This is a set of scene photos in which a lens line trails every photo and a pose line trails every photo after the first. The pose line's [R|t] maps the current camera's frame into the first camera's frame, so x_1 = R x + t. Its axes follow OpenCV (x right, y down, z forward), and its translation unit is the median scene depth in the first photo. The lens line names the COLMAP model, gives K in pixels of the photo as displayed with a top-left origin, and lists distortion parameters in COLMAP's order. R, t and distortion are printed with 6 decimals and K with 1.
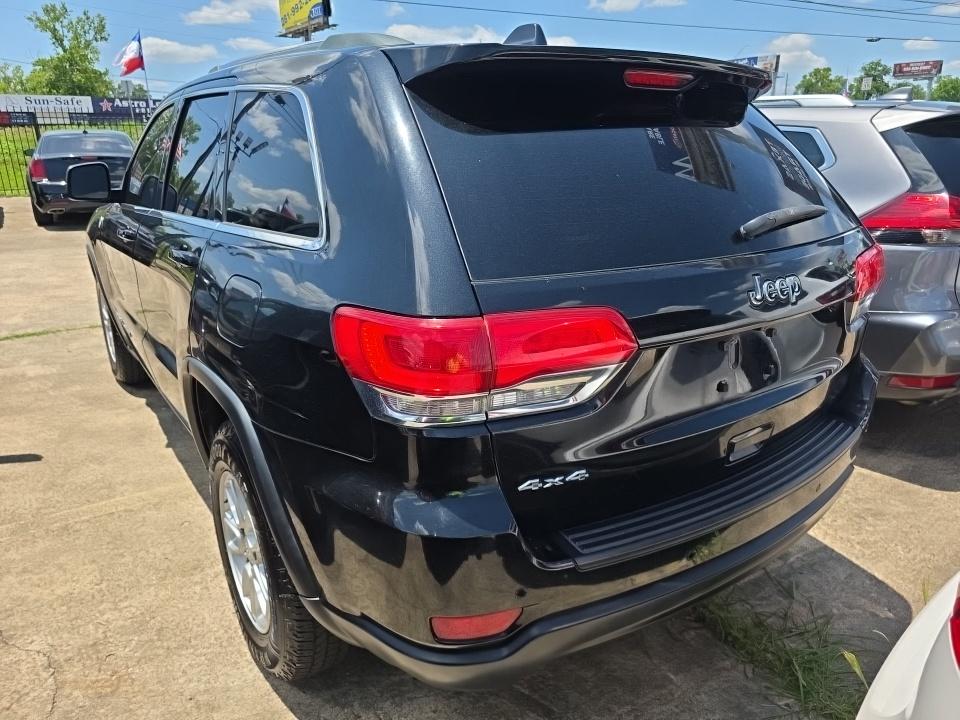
lens RADIAL K [[667.0, 0, 510.6], [0, 667.0, 358.3], [0, 0, 1]] dist [0.029564, -0.030595]
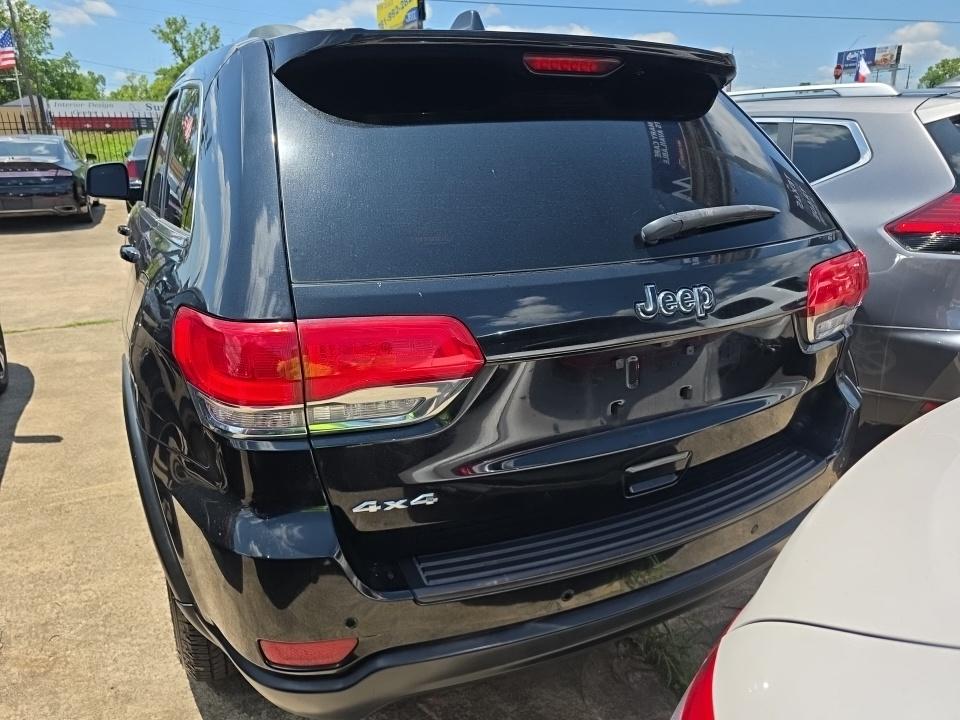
lens RADIAL K [[667.0, 0, 510.6], [0, 667.0, 358.3], [0, 0, 1]] dist [0.029564, -0.030595]
pose [[0.988215, 0.039483, -0.147894, 0.208017], [-0.039664, 0.999212, 0.001725, -0.013779], [0.147845, 0.004161, 0.989002, 0.069462]]
